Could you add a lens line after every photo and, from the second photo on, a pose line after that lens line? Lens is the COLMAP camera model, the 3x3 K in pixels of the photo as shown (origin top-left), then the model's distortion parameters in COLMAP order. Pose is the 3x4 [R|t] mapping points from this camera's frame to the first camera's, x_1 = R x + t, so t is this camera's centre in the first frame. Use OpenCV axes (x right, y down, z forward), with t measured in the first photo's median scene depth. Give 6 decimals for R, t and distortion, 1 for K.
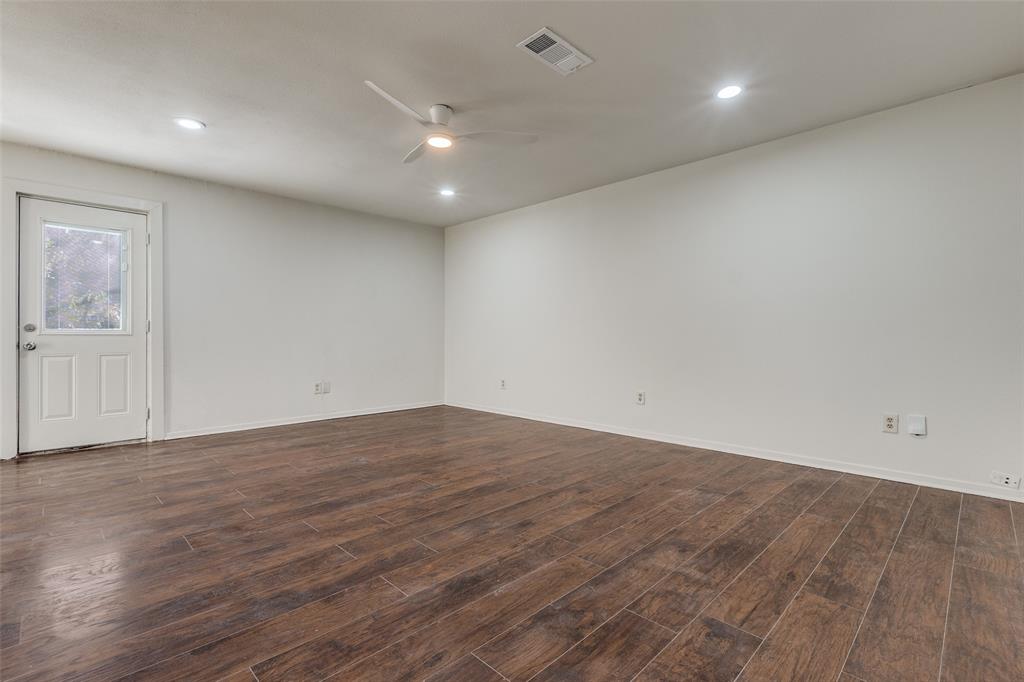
lens RADIAL K [[468.8, 0, 505.9], [0, 468.8, 335.2], [0, 0, 1]] dist [-0.003537, 0.000381]
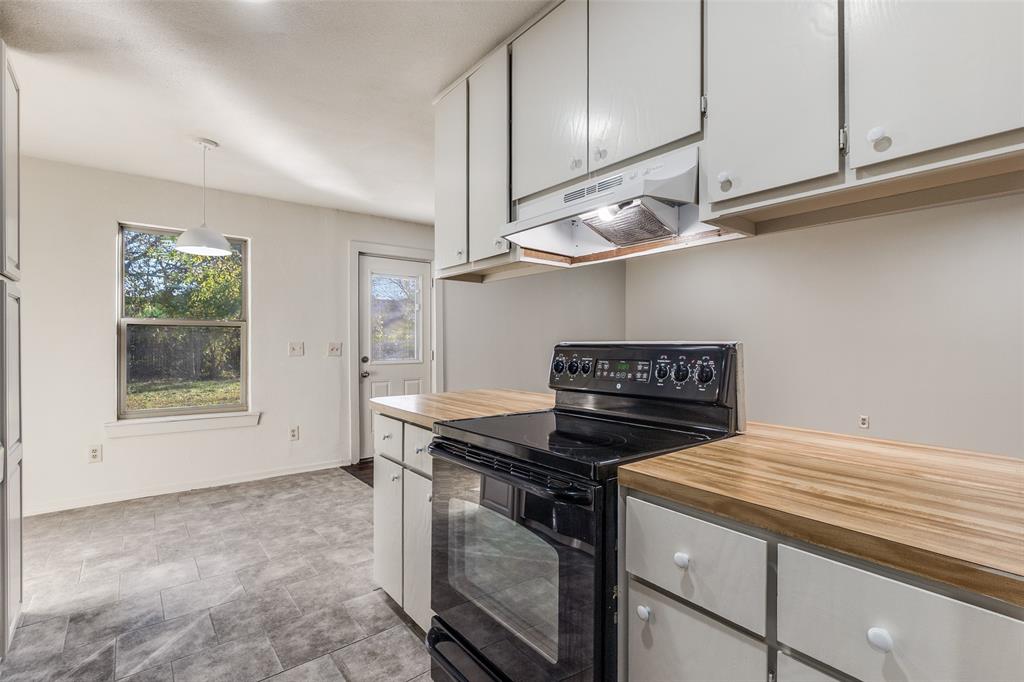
lens RADIAL K [[470.6, 0, 507.3], [0, 470.6, 343.6], [0, 0, 1]] dist [-0.002063, -0.000189]
pose [[0.993645, 0.004784, -0.112458, -0.766532], [-0.003135, 0.999885, 0.014843, -0.121854], [0.112516, -0.014396, 0.993546, -0.333145]]
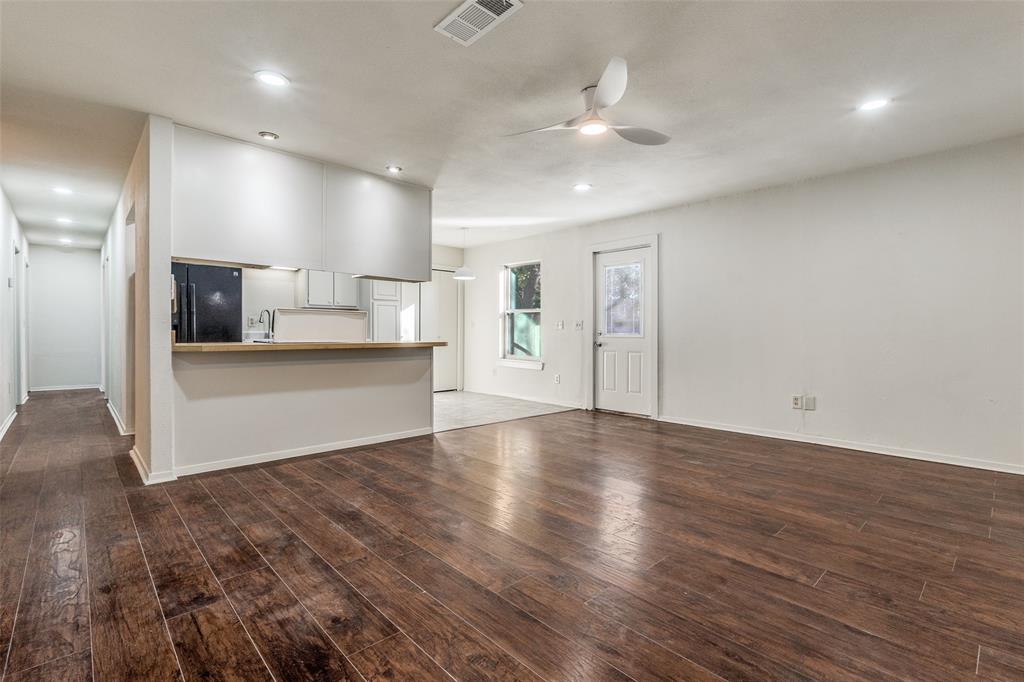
lens RADIAL K [[468.8, 0, 505.9], [0, 468.8, 335.2], [0, 0, 1]] dist [-0.003537, 0.000381]
pose [[-0.032633, 0.005632, -0.999452, 0.991480], [0.004639, 0.999974, 0.005483, -0.029897], [0.999457, -0.004458, -0.032658, 1.116156]]
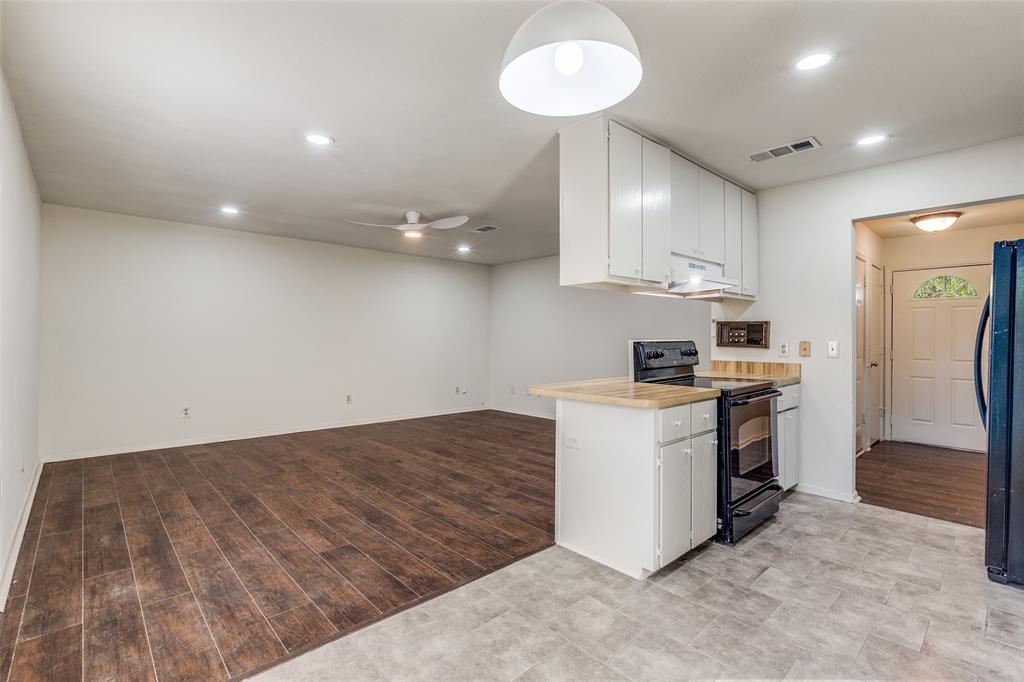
lens RADIAL K [[468.8, 0, 505.9], [0, 468.8, 335.2], [0, 0, 1]] dist [-0.003537, 0.000381]
pose [[0.045406, 0.007417, 0.998941, -2.101479], [-0.013148, 0.999890, -0.006826, -0.112518], [-0.998882, -0.012824, 0.045499, 0.823406]]
